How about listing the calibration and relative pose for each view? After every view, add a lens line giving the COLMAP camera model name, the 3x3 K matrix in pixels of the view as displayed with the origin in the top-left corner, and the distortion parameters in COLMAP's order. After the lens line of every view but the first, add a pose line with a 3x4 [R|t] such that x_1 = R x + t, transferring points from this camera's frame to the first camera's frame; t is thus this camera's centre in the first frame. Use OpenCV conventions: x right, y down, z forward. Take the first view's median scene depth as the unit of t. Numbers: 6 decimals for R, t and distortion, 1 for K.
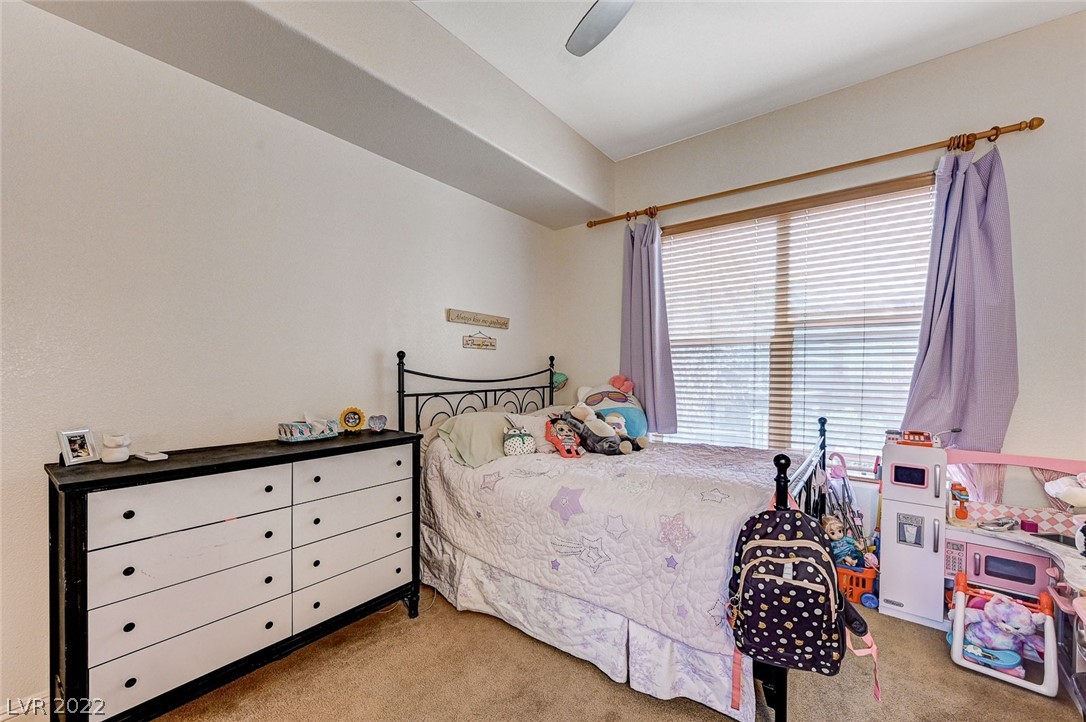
lens RADIAL K [[438.8, 0, 548.1], [0, 438.8, 369.1], [0, 0, 1]] dist [-0.007094, 0.001900]
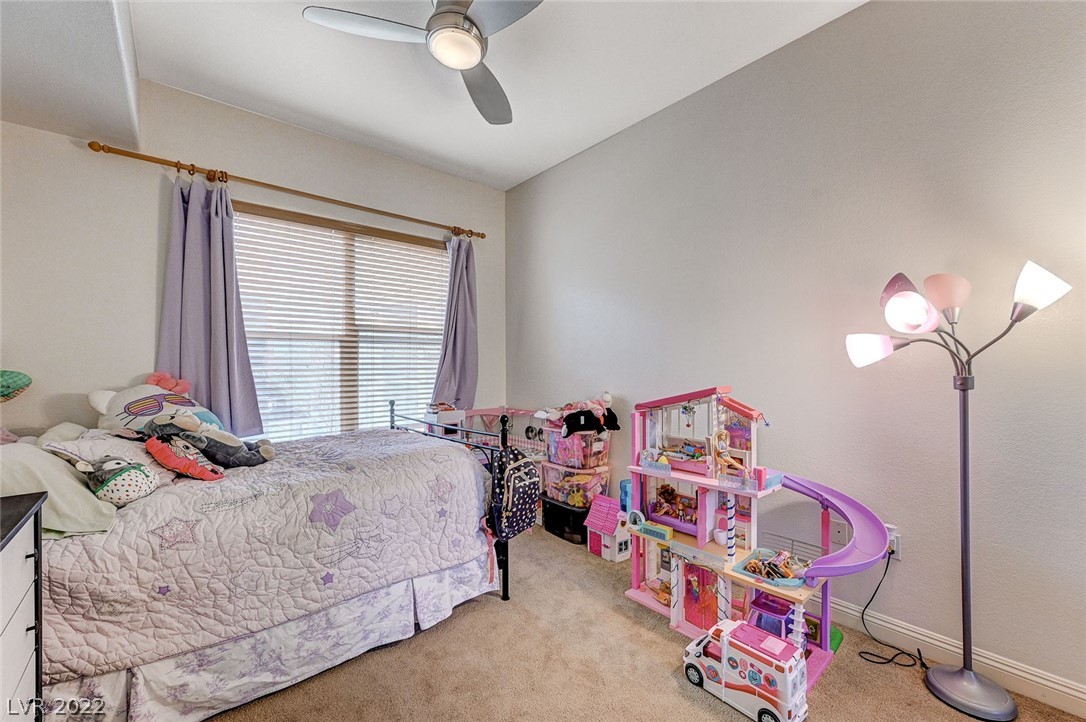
lens RADIAL K [[438.8, 0, 548.1], [0, 438.8, 366.0], [0, 0, 1]] dist [-0.007094, 0.001900]
pose [[0.194159, -0.006859, 0.980946, -0.665594], [0.001099, 0.999976, 0.006775, -0.002200], [-0.980969, -0.000237, 0.194162, 0.314644]]
